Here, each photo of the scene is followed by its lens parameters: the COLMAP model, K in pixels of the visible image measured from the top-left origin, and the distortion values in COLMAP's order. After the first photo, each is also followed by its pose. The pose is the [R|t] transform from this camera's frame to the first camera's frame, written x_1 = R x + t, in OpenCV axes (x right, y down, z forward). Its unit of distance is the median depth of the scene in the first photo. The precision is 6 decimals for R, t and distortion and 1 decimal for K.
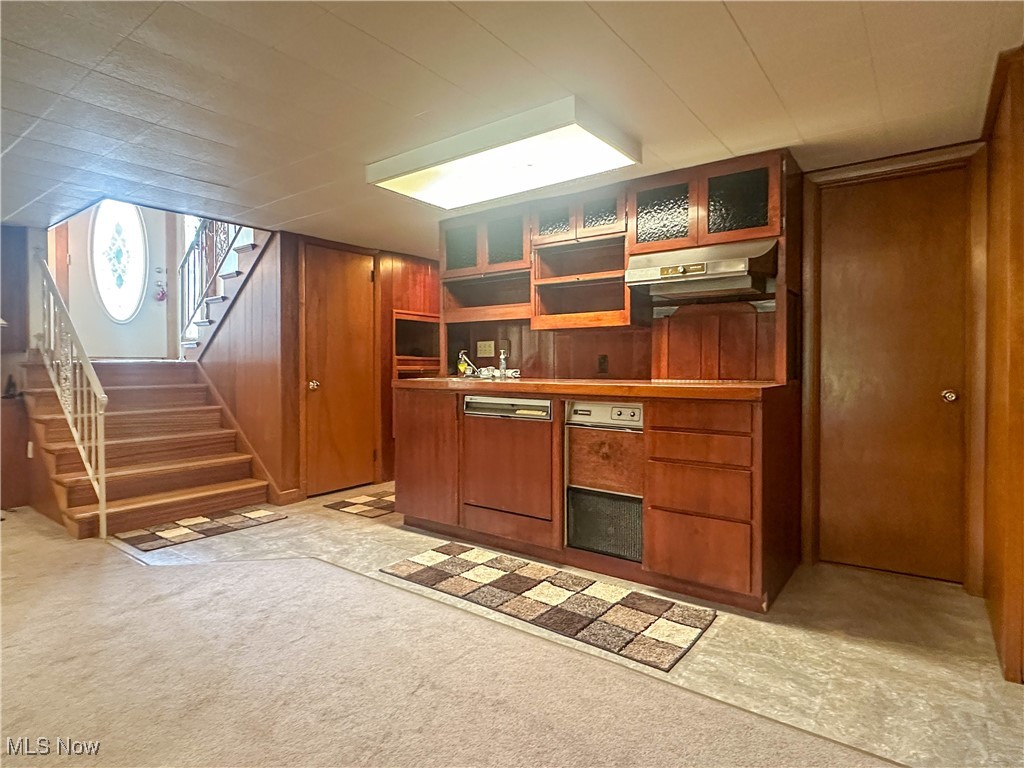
lens RADIAL K [[583.1, 0, 507.5], [0, 583.1, 379.0], [0, 0, 1]] dist [-0.000886, 0.001517]
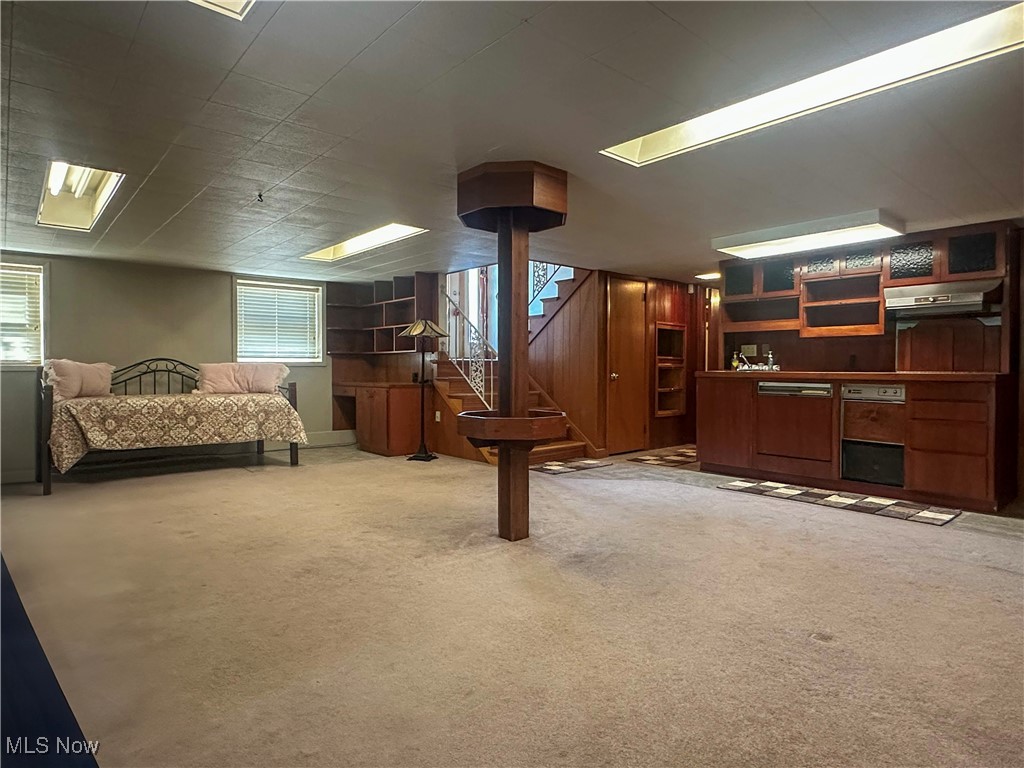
lens RADIAL K [[583.1, 0, 516.0], [0, 583.1, 379.2], [0, 0, 1]] dist [-0.000886, 0.001517]
pose [[0.977877, 0.008034, -0.209028, -0.388478], [-0.008776, 0.999958, -0.002624, 0.033294], [0.208998, 0.004400, 0.977906, -0.638560]]
